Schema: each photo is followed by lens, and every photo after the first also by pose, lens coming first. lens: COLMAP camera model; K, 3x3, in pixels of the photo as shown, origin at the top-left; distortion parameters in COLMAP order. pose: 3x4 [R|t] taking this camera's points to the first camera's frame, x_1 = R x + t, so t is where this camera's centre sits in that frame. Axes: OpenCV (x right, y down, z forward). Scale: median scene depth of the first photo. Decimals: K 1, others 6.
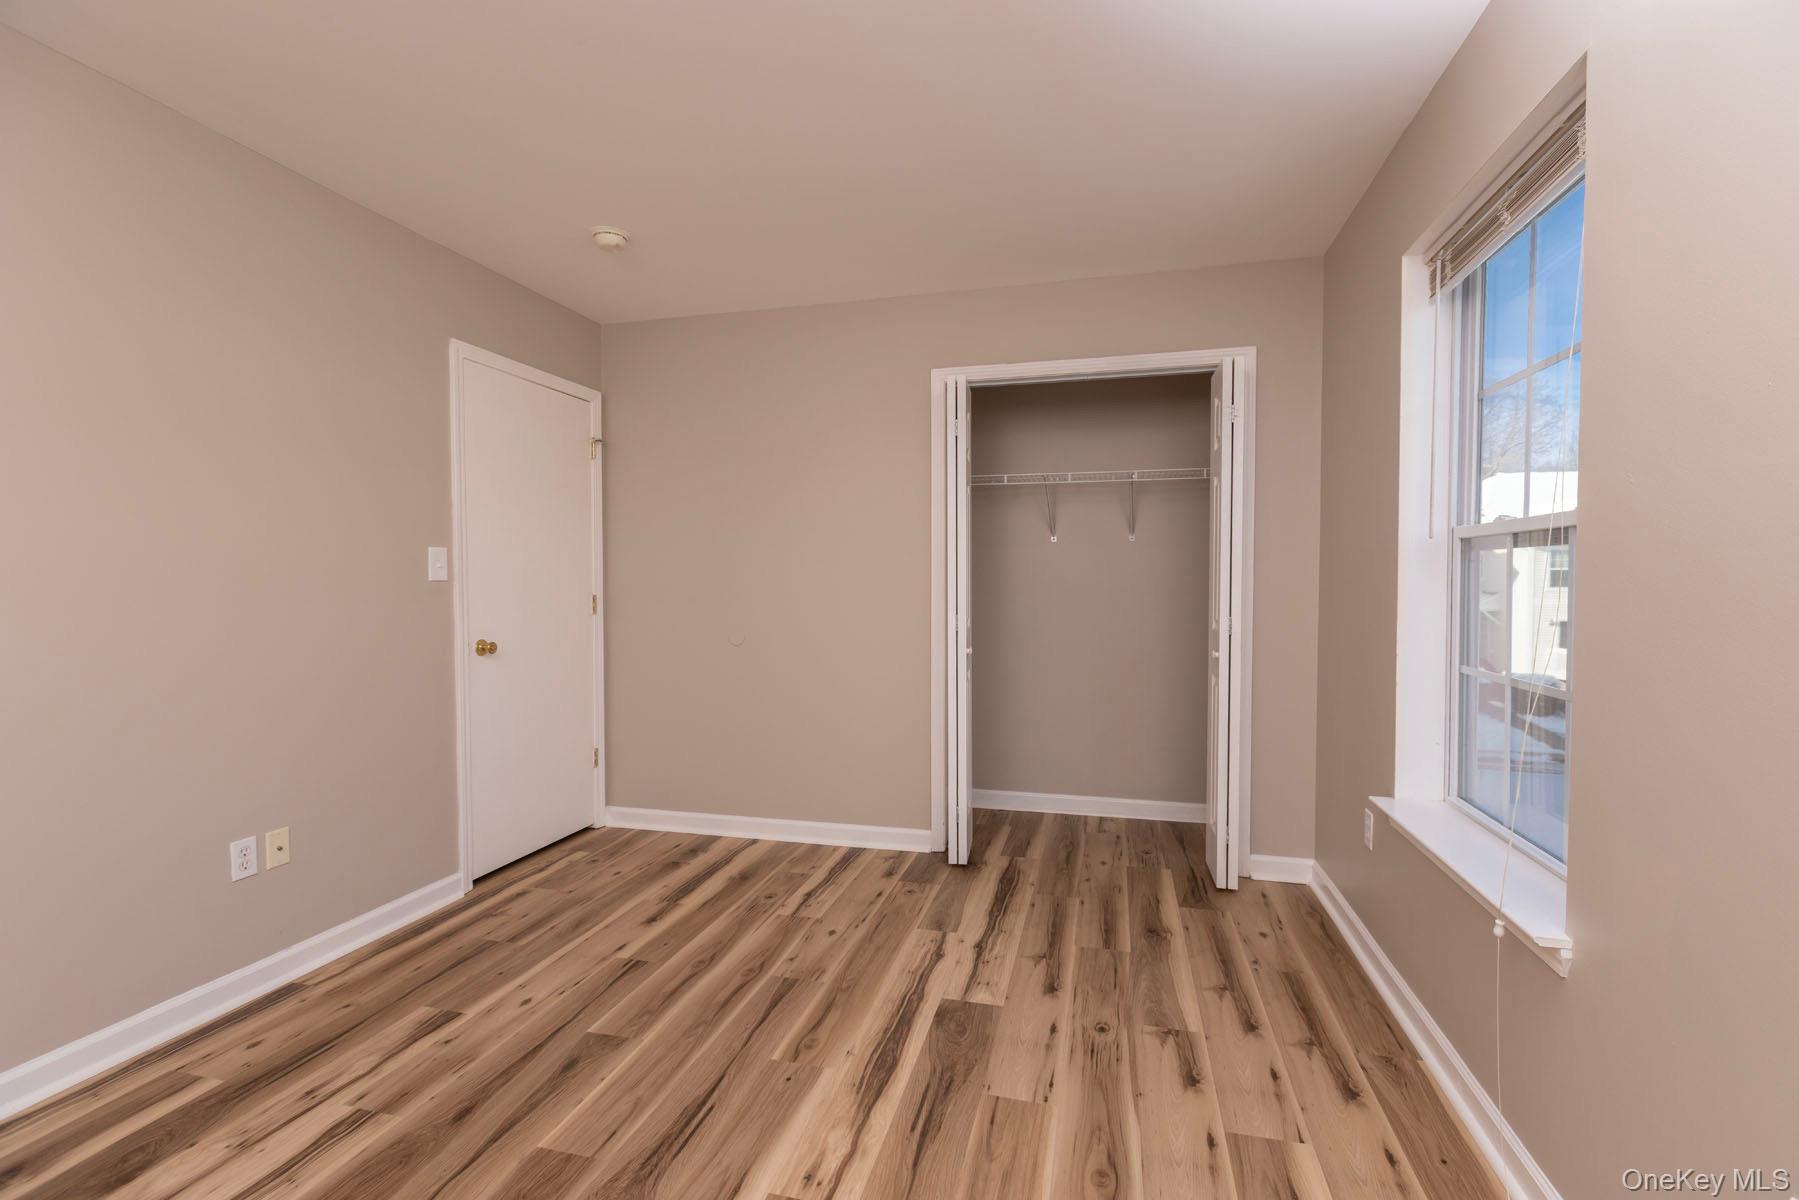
lens RADIAL K [[790.4, 0, 897.7], [0, 790.4, 597.9], [0, 0, 1]] dist [-0.001534, -0.000543]
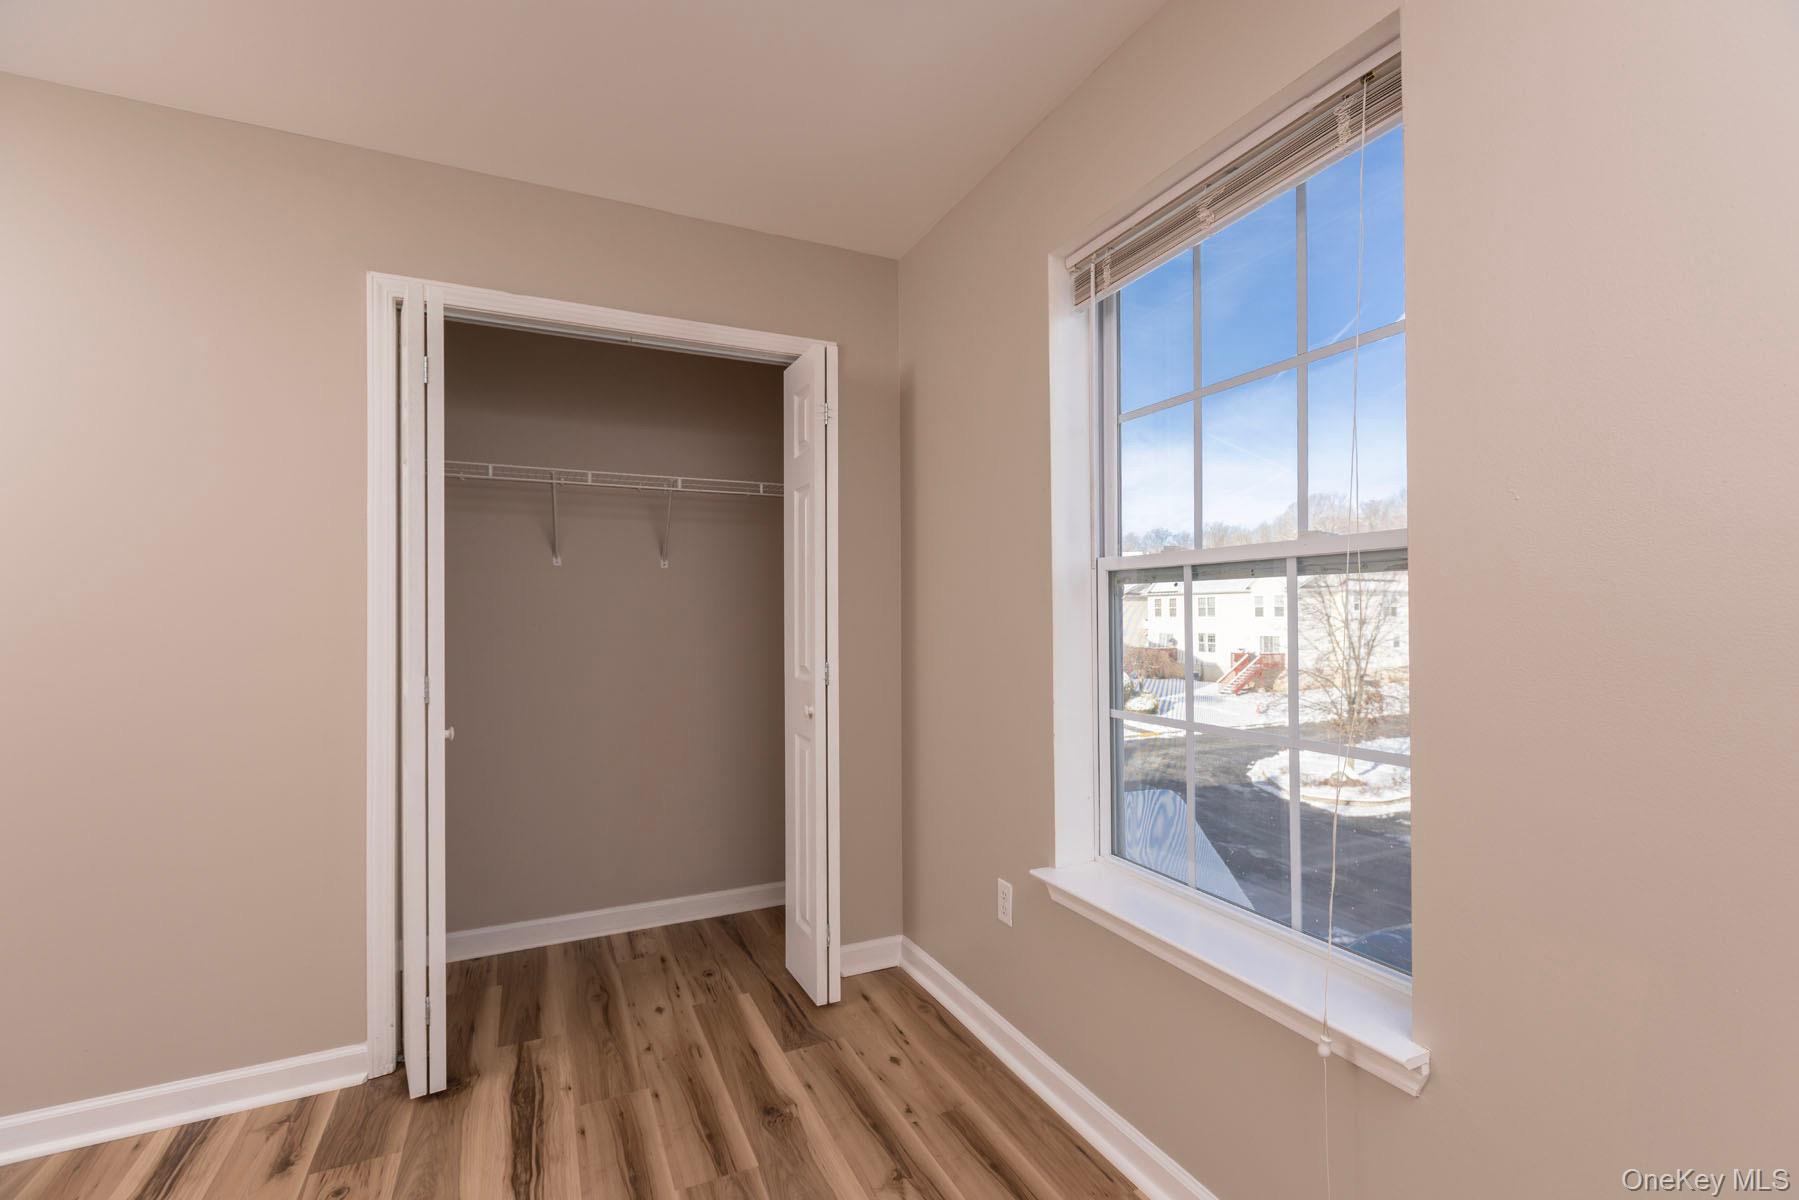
lens RADIAL K [[790.4, 0, 911.4], [0, 790.4, 606.3], [0, 0, 1]] dist [-0.001534, -0.000543]
pose [[0.755749, 0.005789, 0.654835, -0.042131], [0.018435, 0.999377, -0.030111, -0.007074], [-0.654601, 0.034828, 0.755171, 0.307314]]
